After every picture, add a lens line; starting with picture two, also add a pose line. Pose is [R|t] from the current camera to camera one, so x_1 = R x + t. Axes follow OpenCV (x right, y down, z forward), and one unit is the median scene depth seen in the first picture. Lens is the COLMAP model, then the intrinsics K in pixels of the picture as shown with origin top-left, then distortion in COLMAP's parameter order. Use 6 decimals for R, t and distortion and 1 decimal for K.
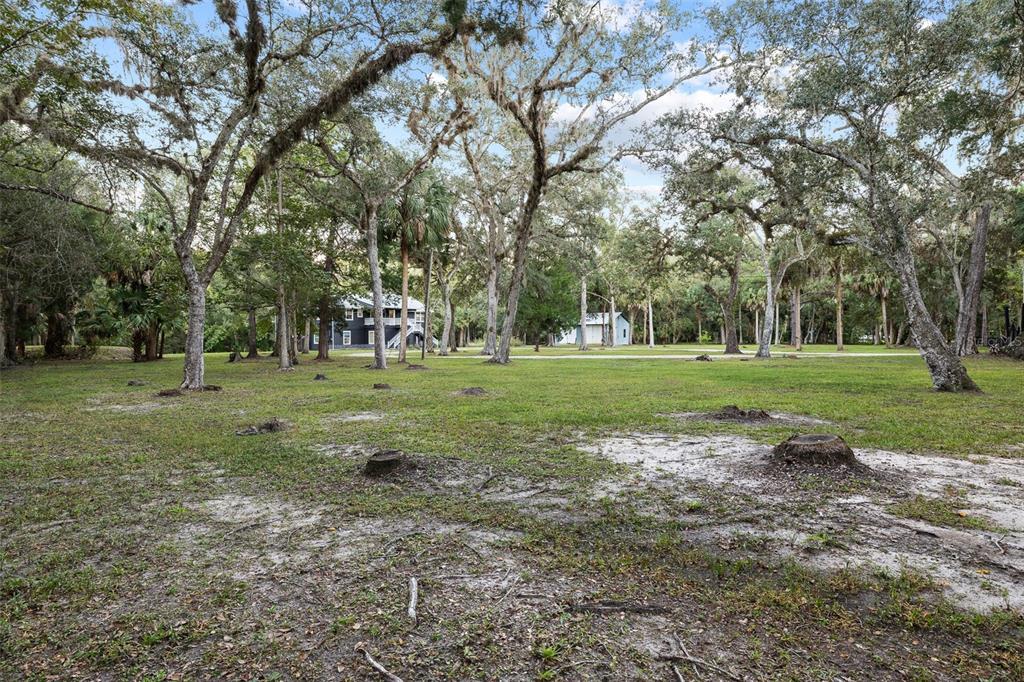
lens RADIAL K [[482.3, 0, 512.0], [0, 482.3, 341.0], [0, 0, 1]] dist [-0.001311, -0.000053]
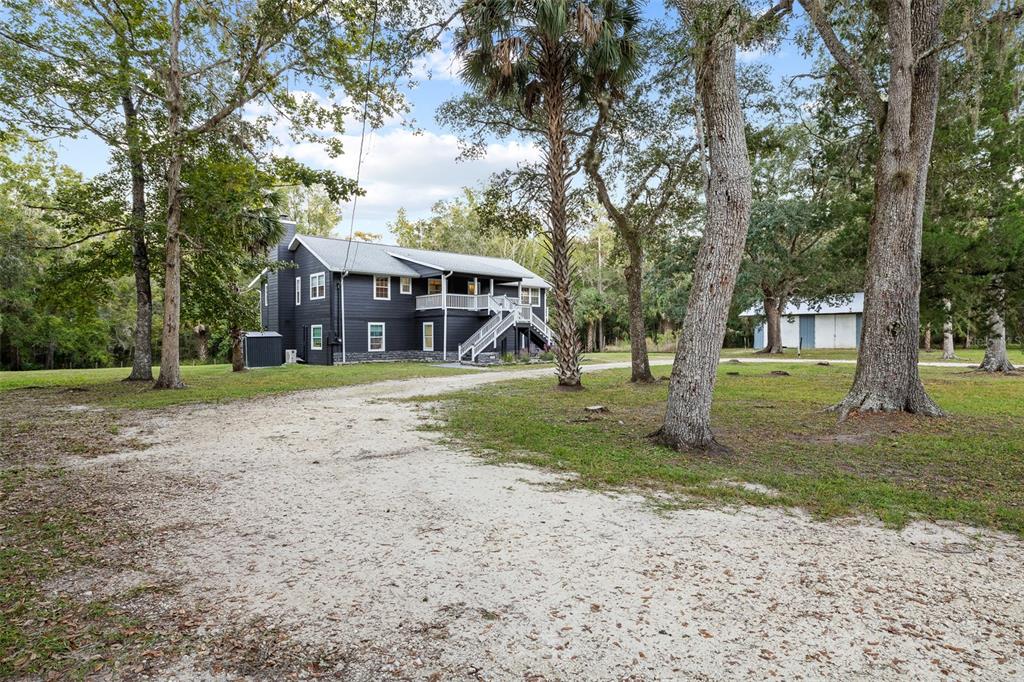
lens RADIAL K [[482.3, 0, 512.0], [0, 482.3, 341.0], [0, 0, 1]] dist [-0.001311, -0.000053]
pose [[0.977285, 0.001303, -0.211926, -0.111322], [-0.001592, 0.999998, -0.001191, -0.002517], [0.211924, 0.001502, 0.977285, 0.554149]]
